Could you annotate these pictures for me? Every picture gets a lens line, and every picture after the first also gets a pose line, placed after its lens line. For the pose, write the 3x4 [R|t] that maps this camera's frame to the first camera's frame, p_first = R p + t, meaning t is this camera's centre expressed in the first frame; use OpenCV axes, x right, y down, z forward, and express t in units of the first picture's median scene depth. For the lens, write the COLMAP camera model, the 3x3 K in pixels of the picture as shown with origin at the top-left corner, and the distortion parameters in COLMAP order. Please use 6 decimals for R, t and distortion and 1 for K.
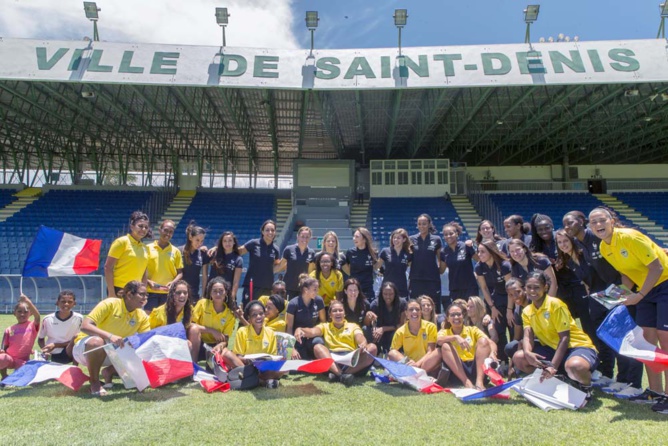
lens RADIAL K [[476.4, 0, 333.8], [0, 476.4, 218.4], [0, 0, 1]] dist [-0.015662, 0.003321]
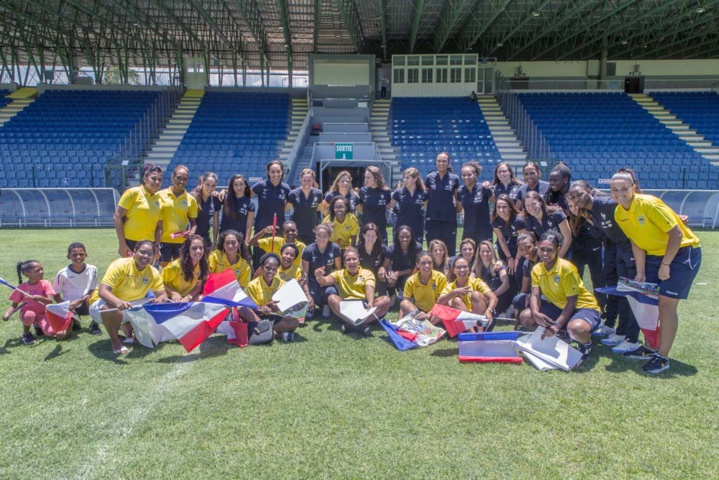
lens RADIAL K [[488.6, 0, 359.5], [0, 488.6, 240.0], [0, 0, 1]] dist [-0.012174, 0.003428]
pose [[0.999931, -0.003739, 0.011142, 0.001636], [0.000847, 0.968508, 0.248983, -0.011602], [-0.011722, -0.248956, 0.968444, 0.001221]]
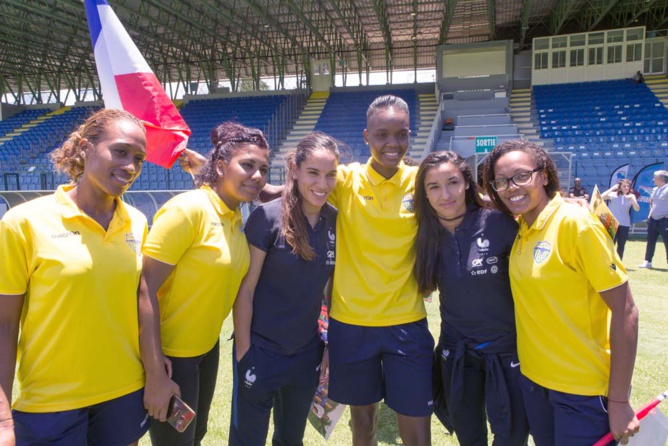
lens RADIAL K [[454.0, 0, 334.0], [0, 454.0, 223.0], [0, 0, 1]] dist [-0.012174, 0.003428]
pose [[0.963384, 0.008599, -0.267988, -0.043854], [0.050229, 0.976003, 0.211884, 0.005106], [0.263379, -0.217586, 0.939834, 0.120777]]
